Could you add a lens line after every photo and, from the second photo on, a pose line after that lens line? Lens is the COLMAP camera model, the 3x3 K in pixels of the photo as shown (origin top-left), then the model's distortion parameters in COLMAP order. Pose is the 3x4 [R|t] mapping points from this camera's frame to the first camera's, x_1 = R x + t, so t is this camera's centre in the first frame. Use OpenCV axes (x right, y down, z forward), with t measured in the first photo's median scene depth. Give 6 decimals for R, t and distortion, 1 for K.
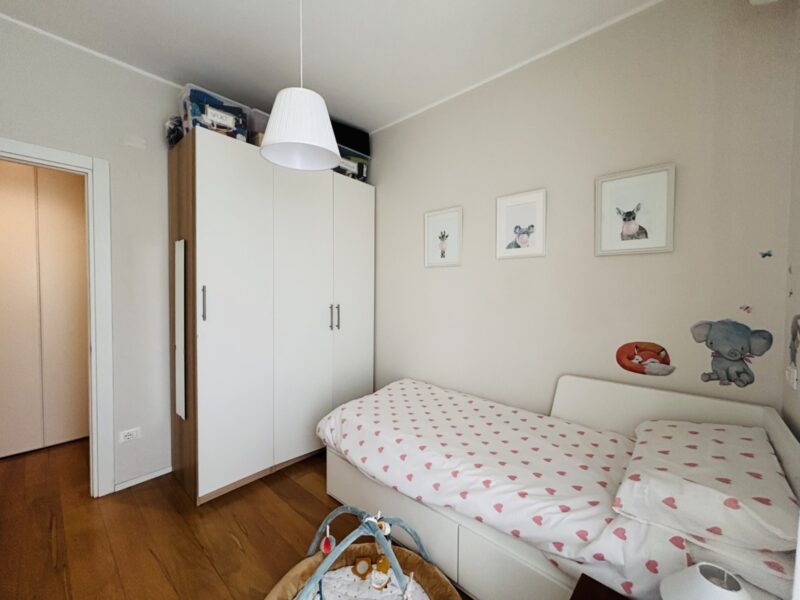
lens RADIAL K [[322.0, 0, 399.0], [0, 322.0, 296.4], [0, 0, 1]] dist [-0.004083, 0.001373]
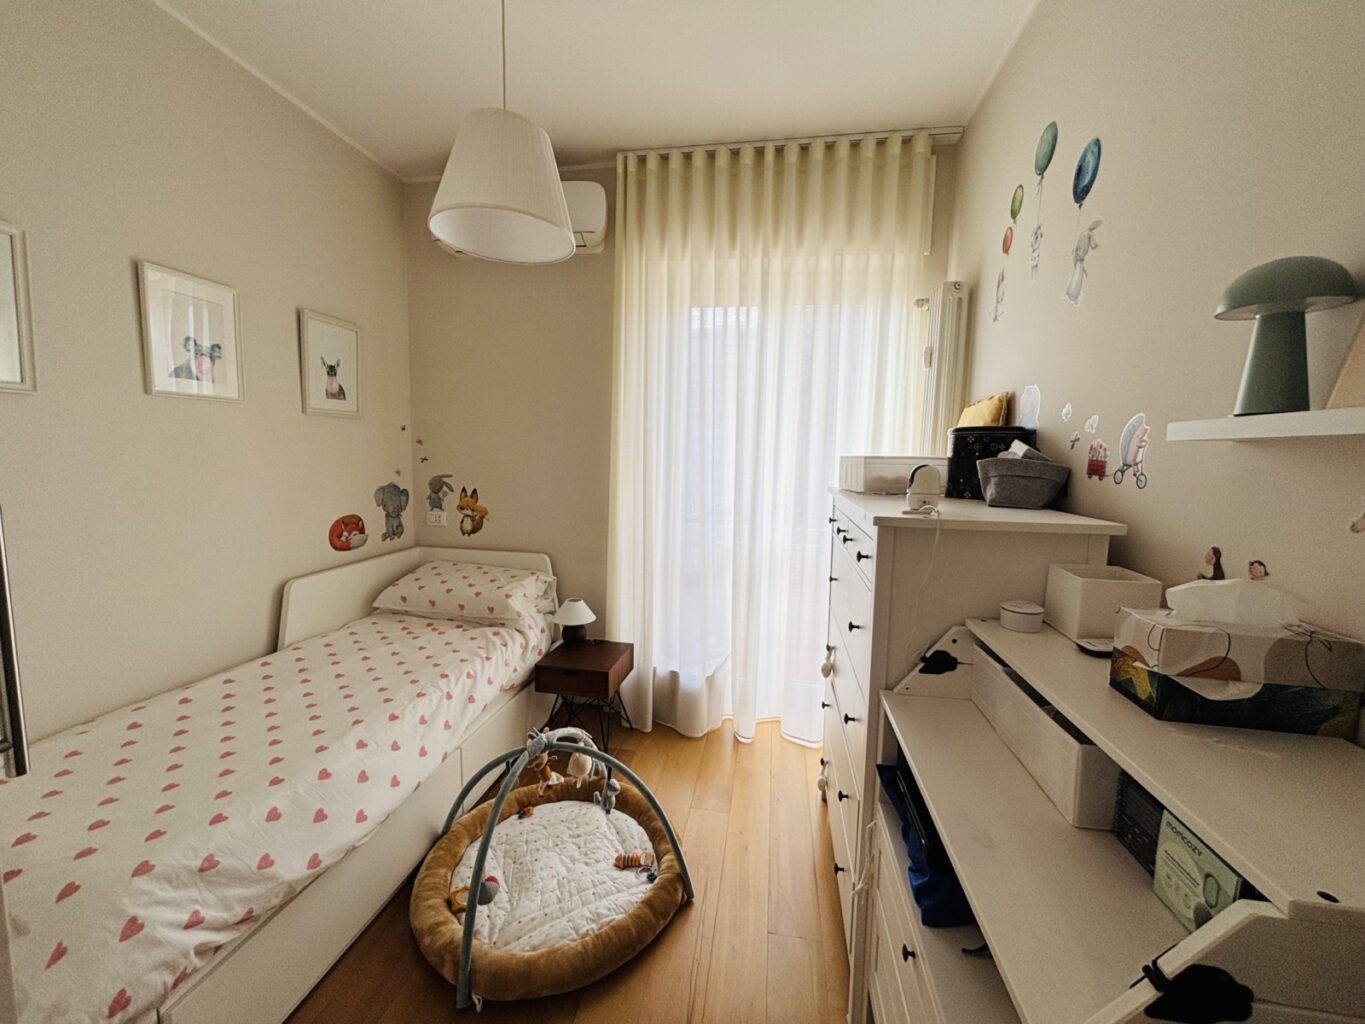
lens RADIAL K [[549.4, 0, 681.3], [0, 549.4, 509.3], [0, 0, 1]] dist [-0.004083, 0.001373]
pose [[-0.526424, -0.103067, 0.843952, -1.055735], [-0.001736, 0.992753, 0.120156, -0.063573], [-0.850221, 0.061788, -0.522788, 1.021480]]
